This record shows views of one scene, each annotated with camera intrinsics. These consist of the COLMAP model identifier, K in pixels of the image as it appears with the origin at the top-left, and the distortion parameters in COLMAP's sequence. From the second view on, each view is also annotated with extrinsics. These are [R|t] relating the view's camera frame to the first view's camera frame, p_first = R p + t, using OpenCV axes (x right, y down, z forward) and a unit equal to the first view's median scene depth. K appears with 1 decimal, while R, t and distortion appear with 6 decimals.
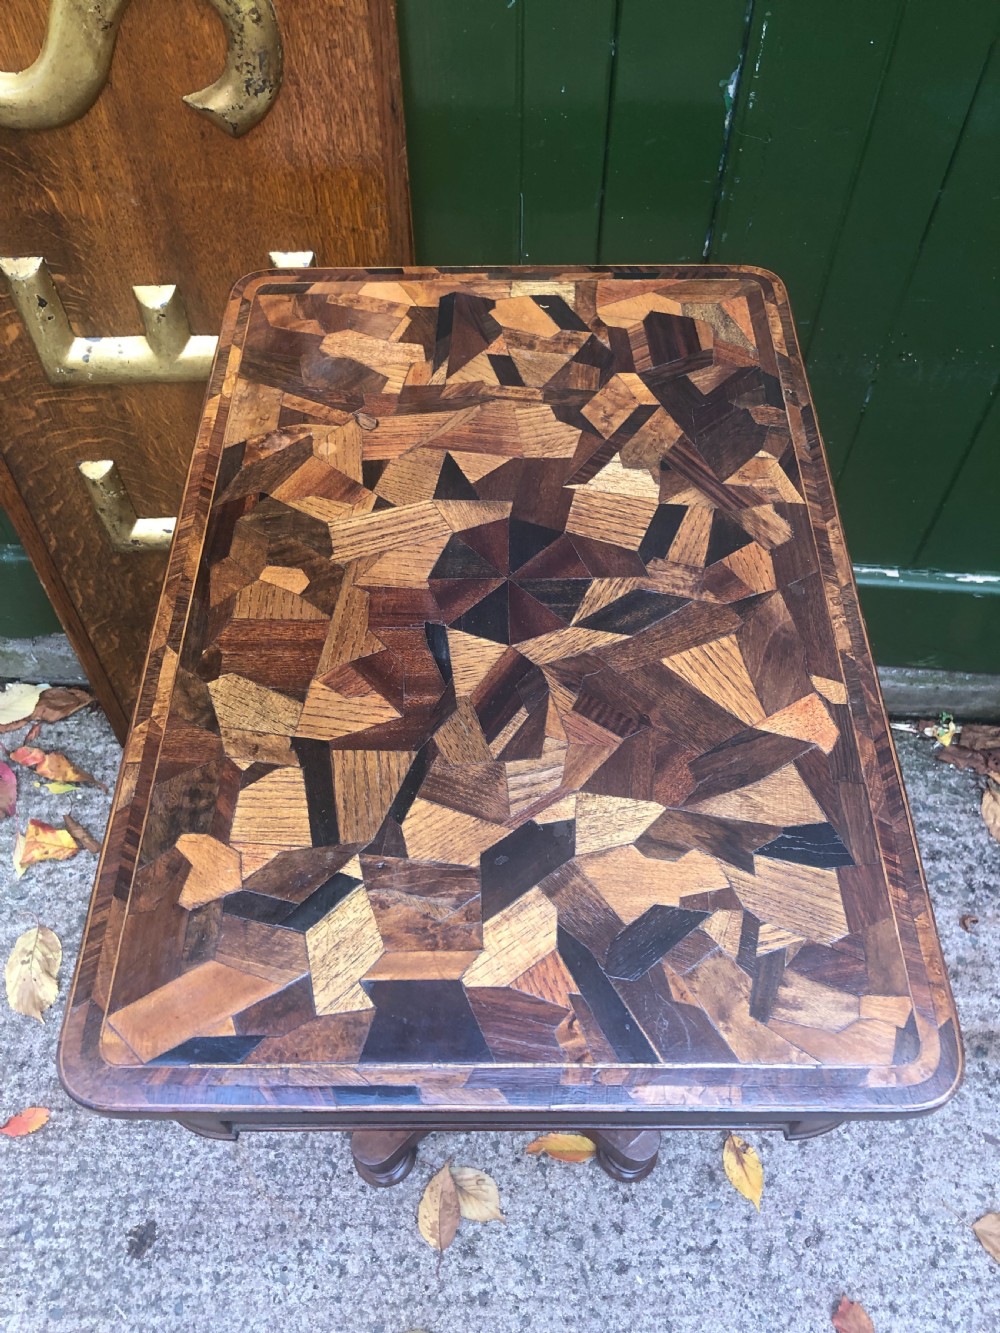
lens RADIAL K [[1082.6, 0, 508.8], [0, 1082.6, 666.3], [0, 0, 1]] dist [-0.007136, 0.020642]
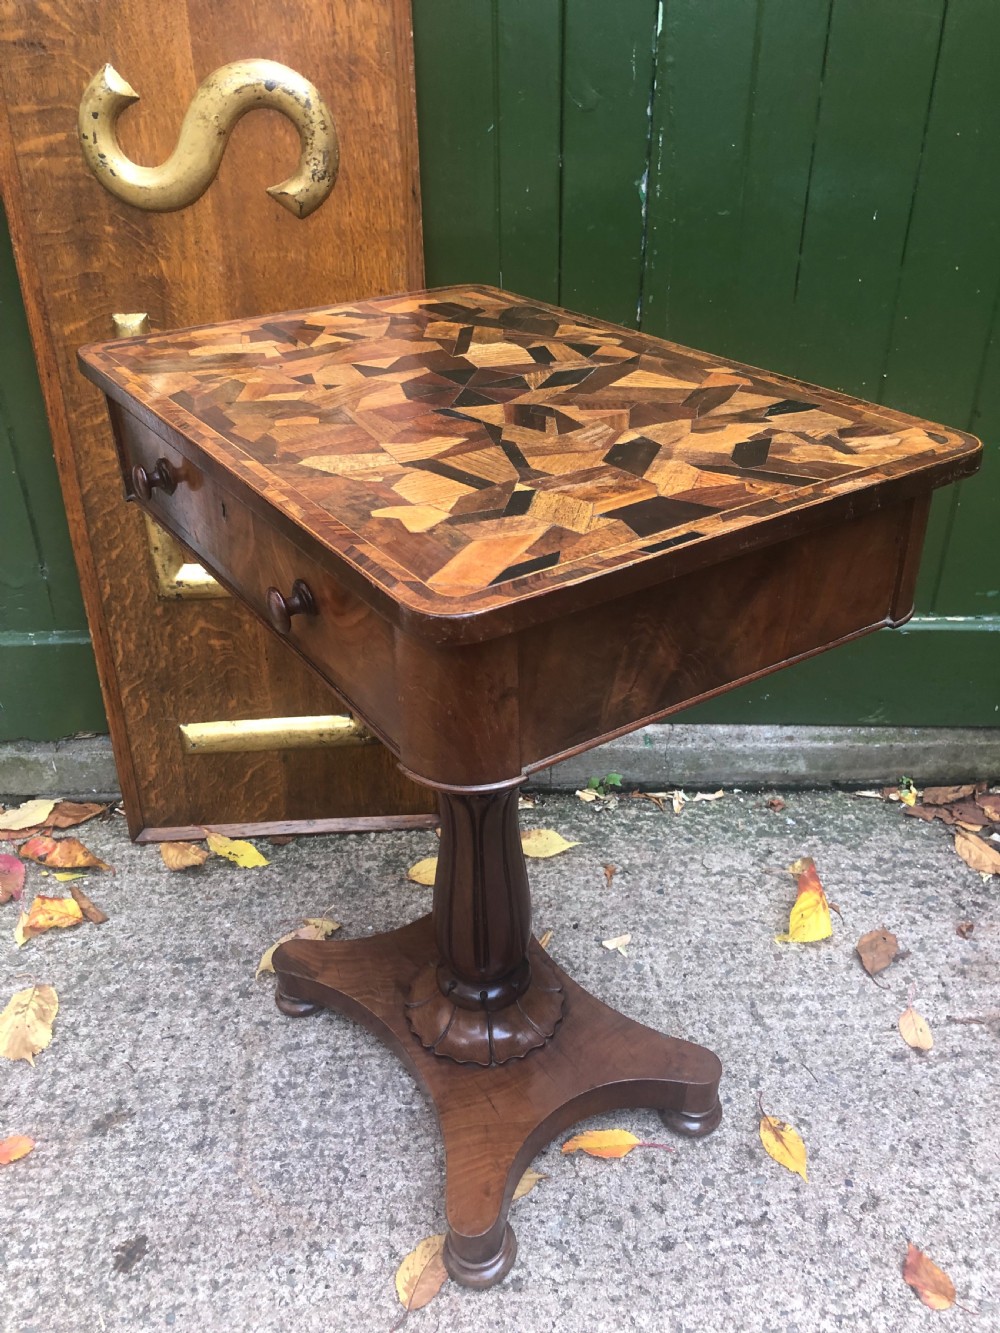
lens RADIAL K [[1082.6, 0, 510.4], [0, 1082.6, 646.9], [0, 0, 1]] dist [-0.007136, 0.020642]
pose [[0.998031, -0.037467, 0.050311, -0.050742], [0.055629, 0.899275, -0.433831, 0.466042], [-0.028989, 0.435775, 0.899589, -0.027335]]
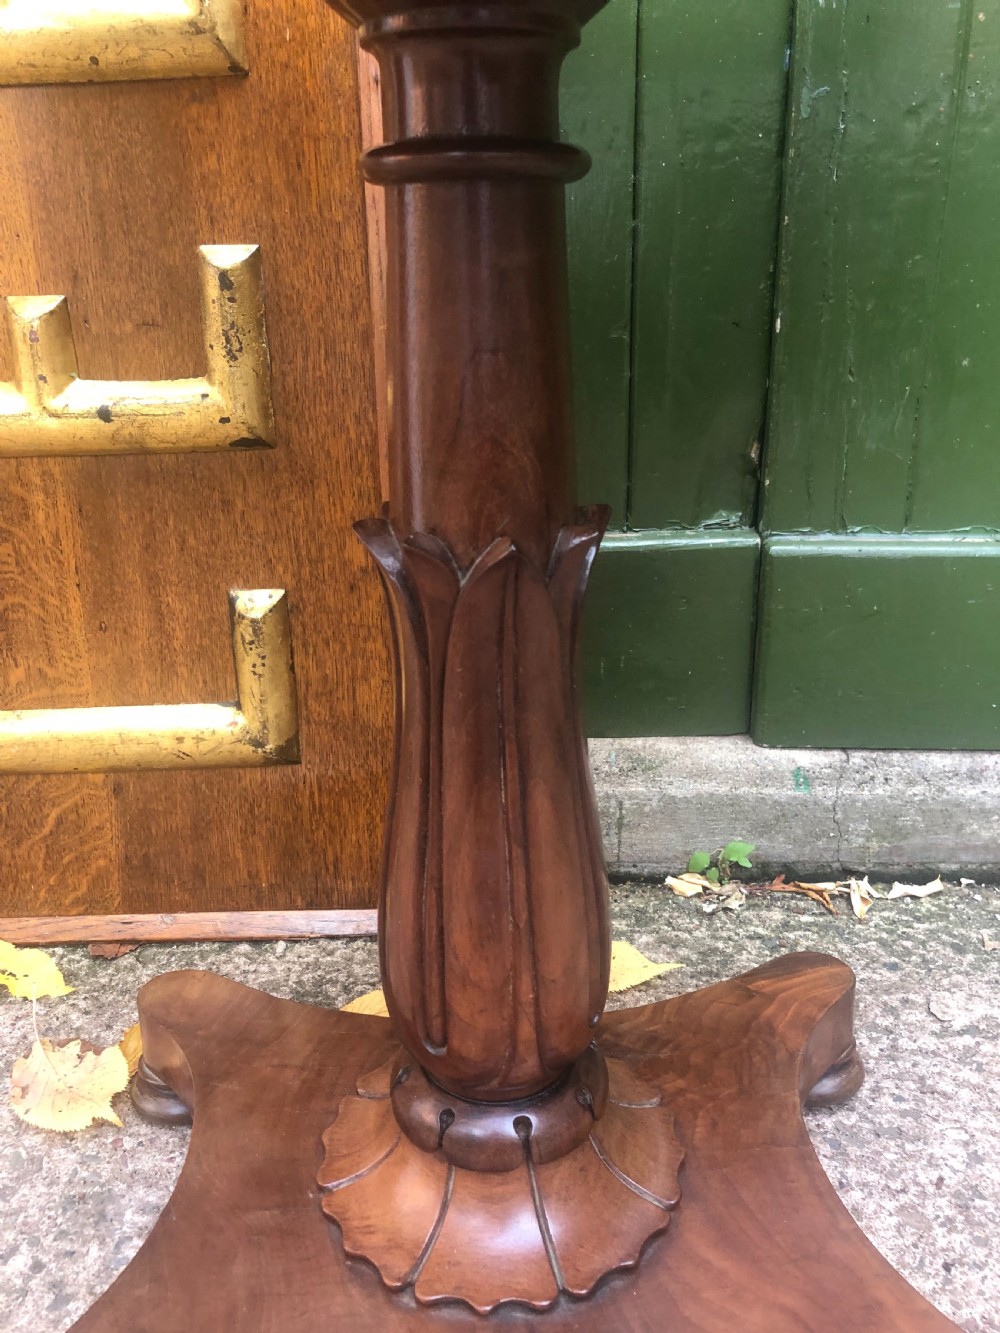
lens RADIAL K [[1082.6, 0, 519.5], [0, 1082.6, 682.9], [0, 0, 1]] dist [-0.007136, 0.020642]
pose [[0.999716, -0.021297, 0.010686, -0.012375], [0.023631, 0.828769, -0.559092, 0.345982], [0.003051, 0.559186, 0.829037, 0.581105]]
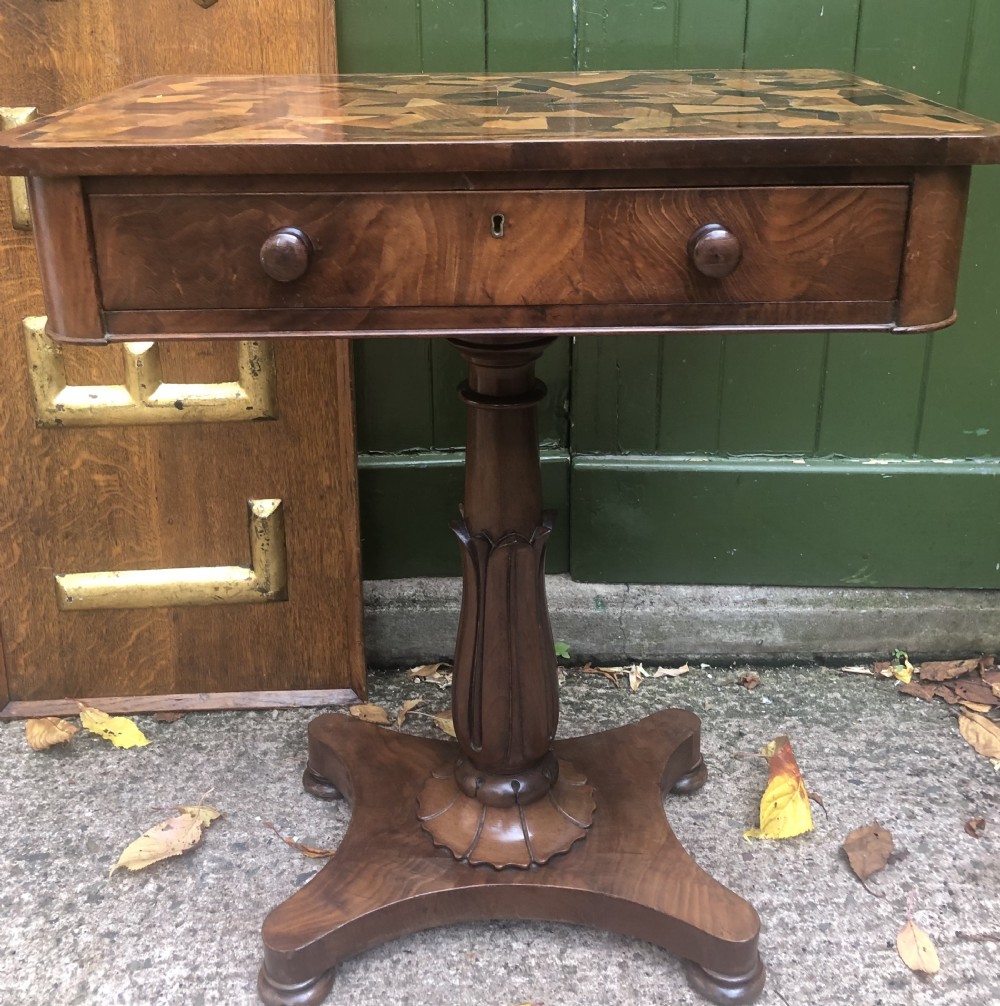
lens RADIAL K [[1125.9, 0, 503.9], [0, 1125.9, 372.0], [0, 0, 1]] dist [0.004269, 0.000000]
pose [[0.998469, -0.023076, 0.050262, 0.024228], [0.048266, 0.807294, -0.588172, 0.504961], [-0.027003, 0.589698, 0.807172, 0.099927]]
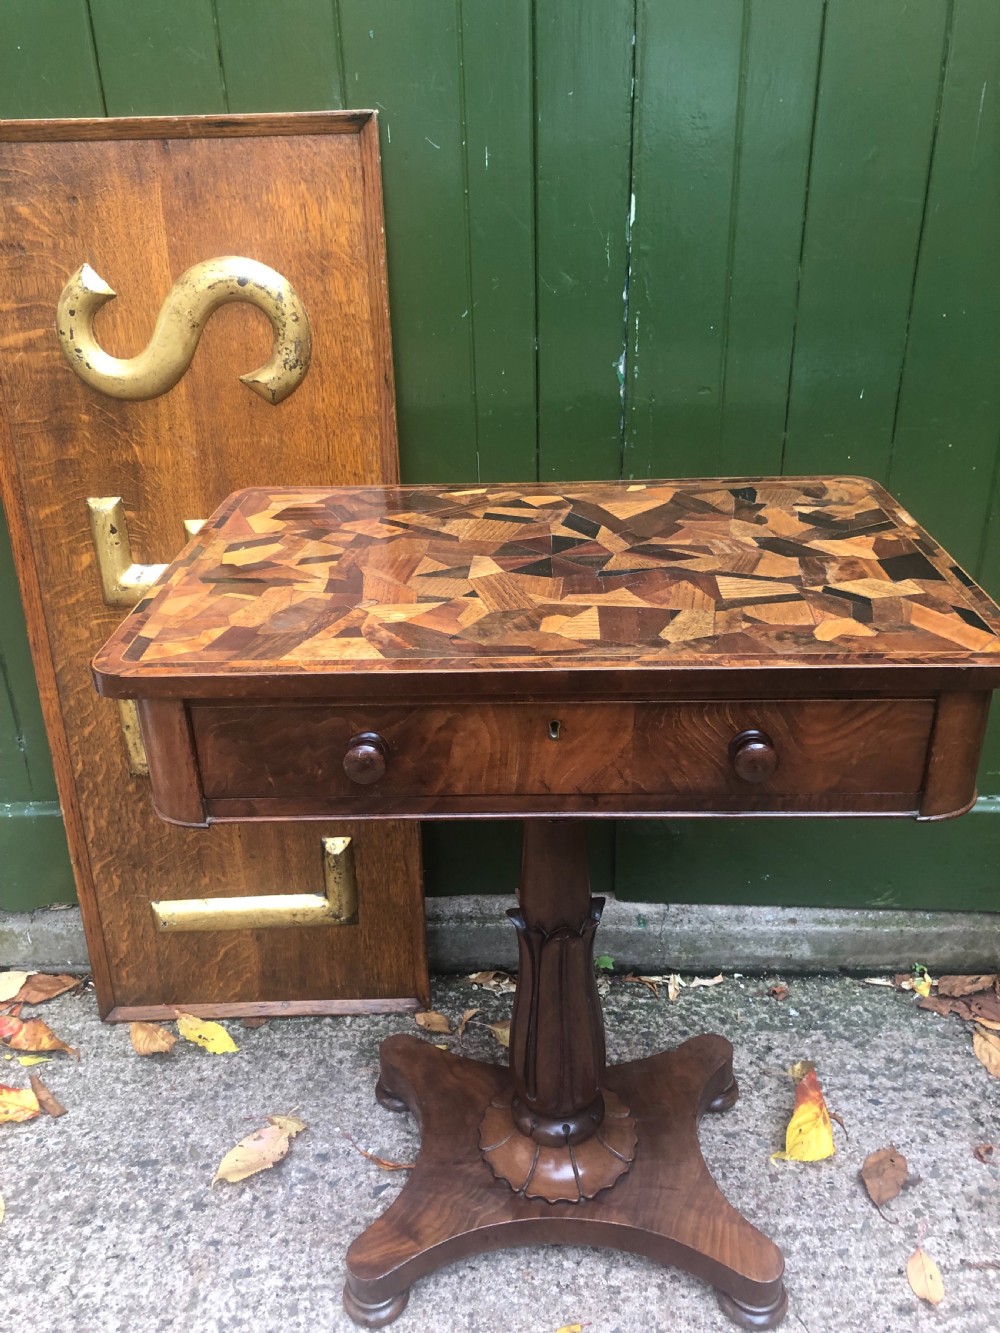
lens RADIAL K [[1082.6, 0, 494.4], [0, 1082.6, 650.4], [0, 0, 1]] dist [-0.007136, 0.020642]
pose [[0.999583, -0.028877, 0.000818, 0.018022], [0.025202, 0.857811, -0.513347, 0.374500], [0.014122, 0.513154, 0.858181, -0.031663]]
